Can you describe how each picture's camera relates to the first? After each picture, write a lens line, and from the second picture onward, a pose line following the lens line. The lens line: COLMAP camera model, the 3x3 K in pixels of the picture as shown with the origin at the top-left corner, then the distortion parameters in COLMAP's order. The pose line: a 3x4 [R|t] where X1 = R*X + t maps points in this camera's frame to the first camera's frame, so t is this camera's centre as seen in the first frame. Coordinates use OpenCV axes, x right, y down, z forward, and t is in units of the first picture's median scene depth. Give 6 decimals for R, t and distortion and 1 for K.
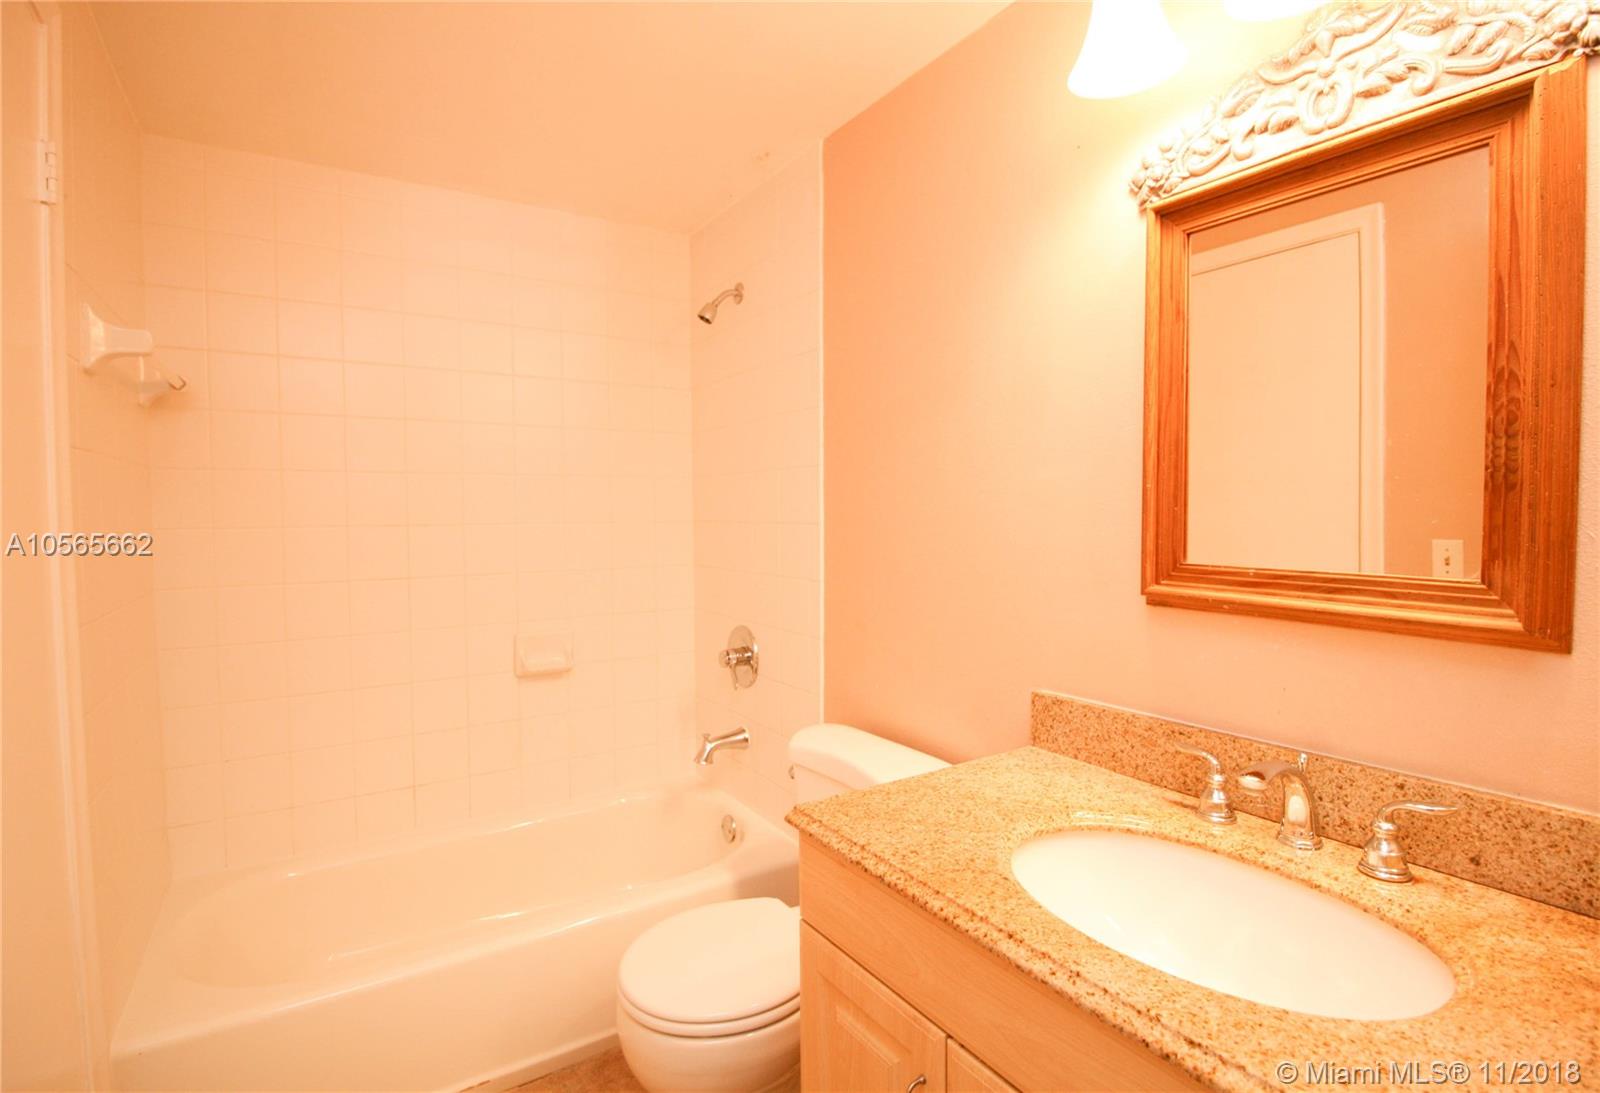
lens RADIAL K [[802.2, 0, 800.0], [0, 802.2, 546.5], [0, 0, 1]] dist [0.000382, 0.000043]
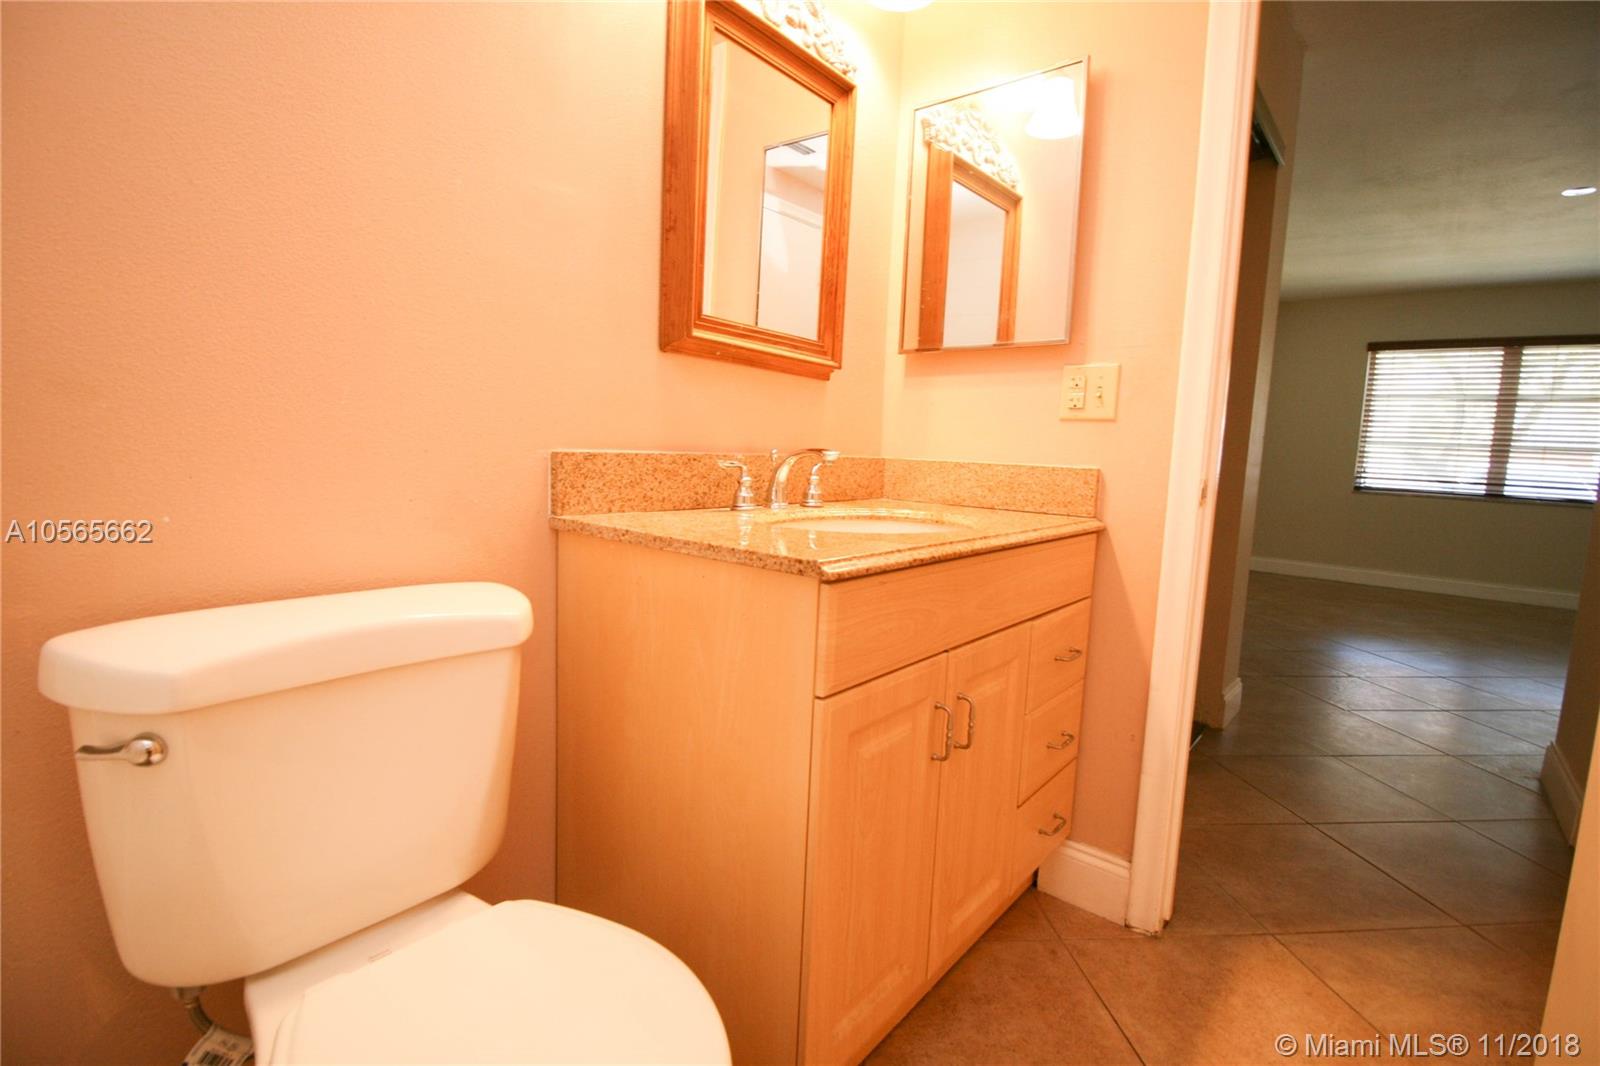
lens RADIAL K [[745.3, 0, 800.0], [0, 745.3, 533.0], [0, 0, 1]] dist [0.000700, -0.015334]
pose [[-0.313225, -0.120709, 0.941976, -0.597895], [0.005699, 0.991632, 0.128968, 0.185280], [-0.949662, 0.045765, -0.309916, 1.118964]]
